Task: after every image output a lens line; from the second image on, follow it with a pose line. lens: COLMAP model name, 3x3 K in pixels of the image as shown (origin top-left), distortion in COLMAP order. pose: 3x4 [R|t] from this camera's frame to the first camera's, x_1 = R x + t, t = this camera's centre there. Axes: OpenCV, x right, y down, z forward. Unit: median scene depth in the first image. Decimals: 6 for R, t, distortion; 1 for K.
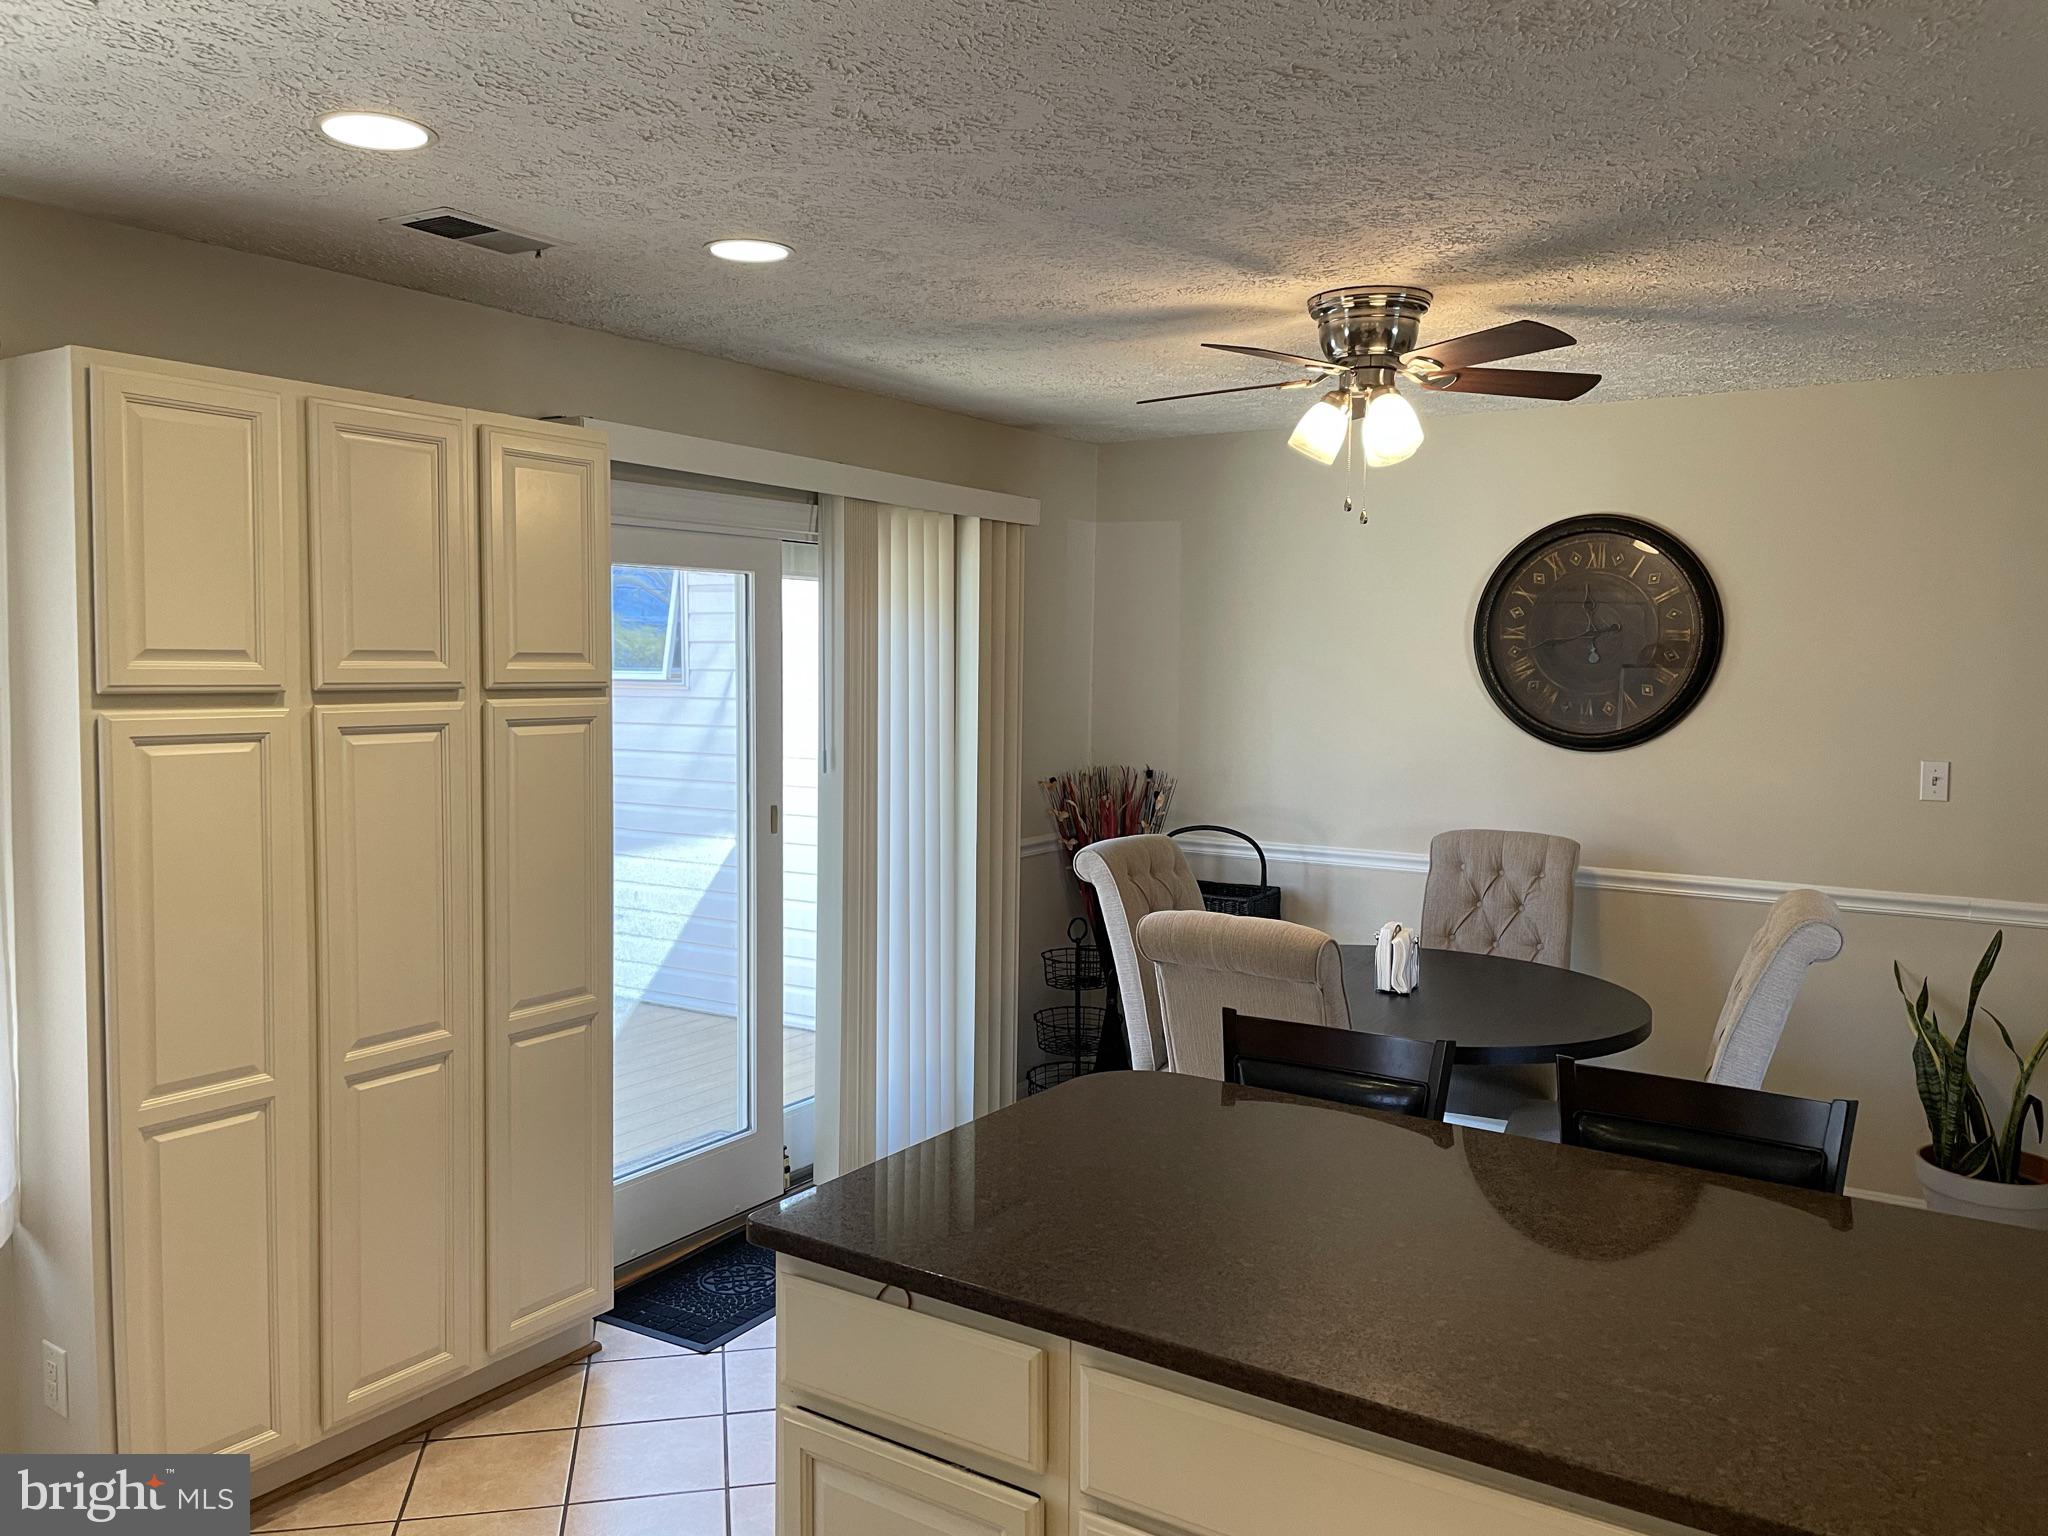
lens RADIAL K [[1545.5, 0, 1027.5], [0, 1545.5, 754.3], [0, 0, 1]] dist [0.036587, -0.058675]
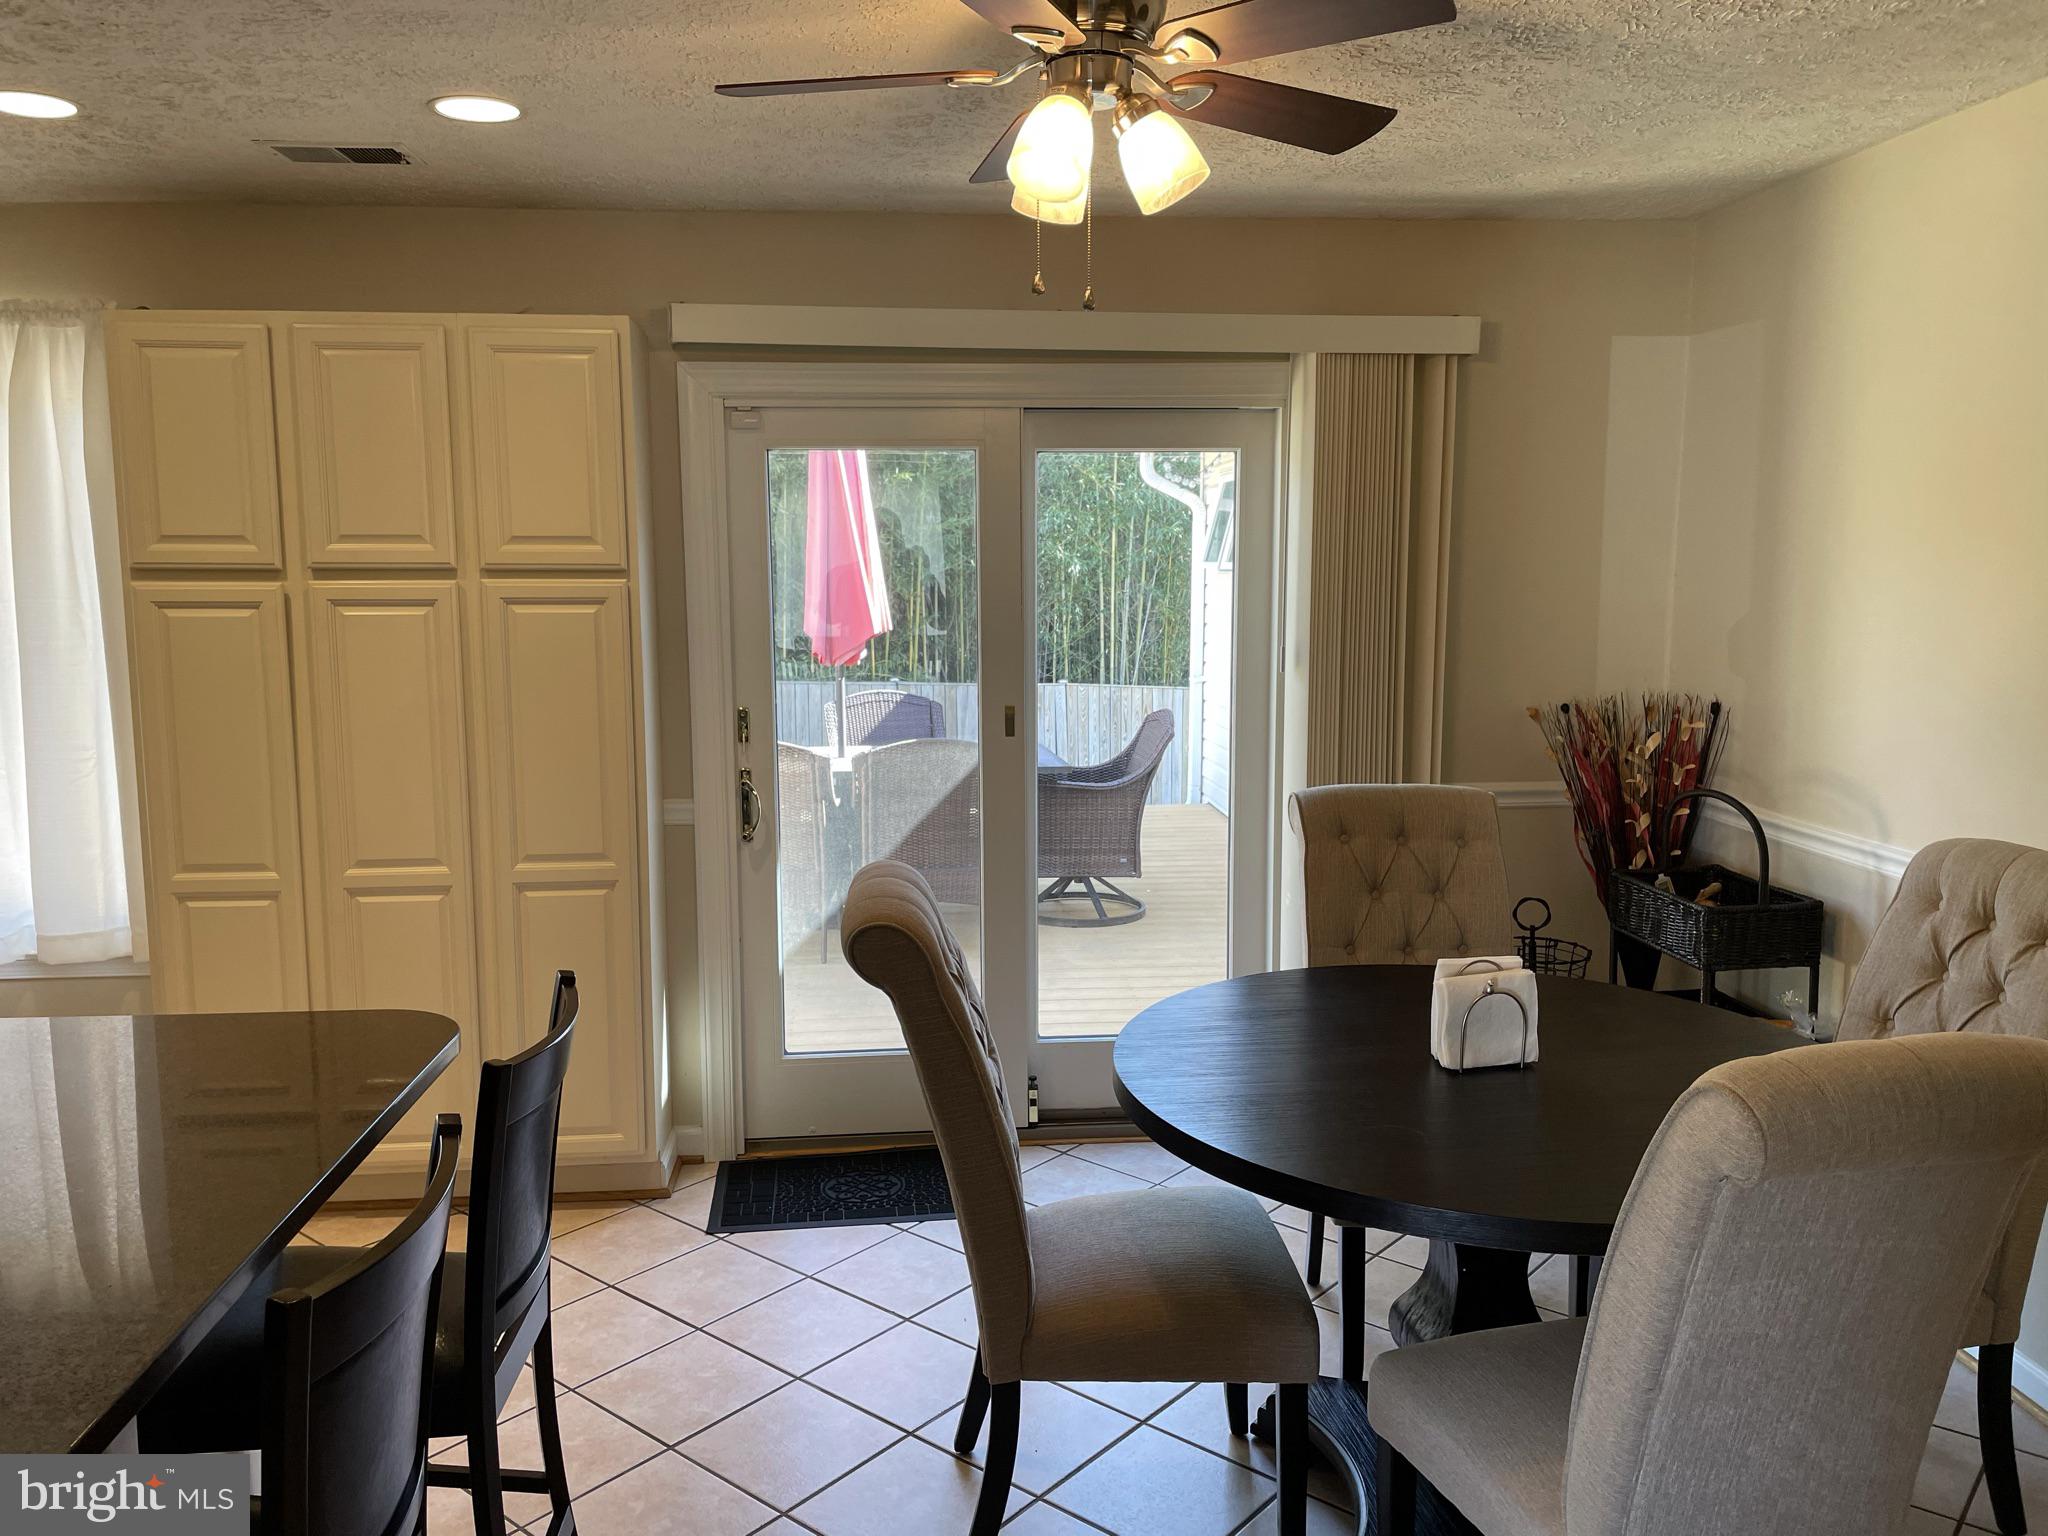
lens RADIAL K [[1545.5, 0, 1021.9], [0, 1545.5, 767.7], [0, 0, 1]] dist [0.036587, -0.058675]
pose [[0.614274, 0.093503, -0.783533, 0.759851], [-0.042795, 0.995441, 0.085241, -0.011851], [0.787931, -0.018830, 0.615475, 0.611449]]
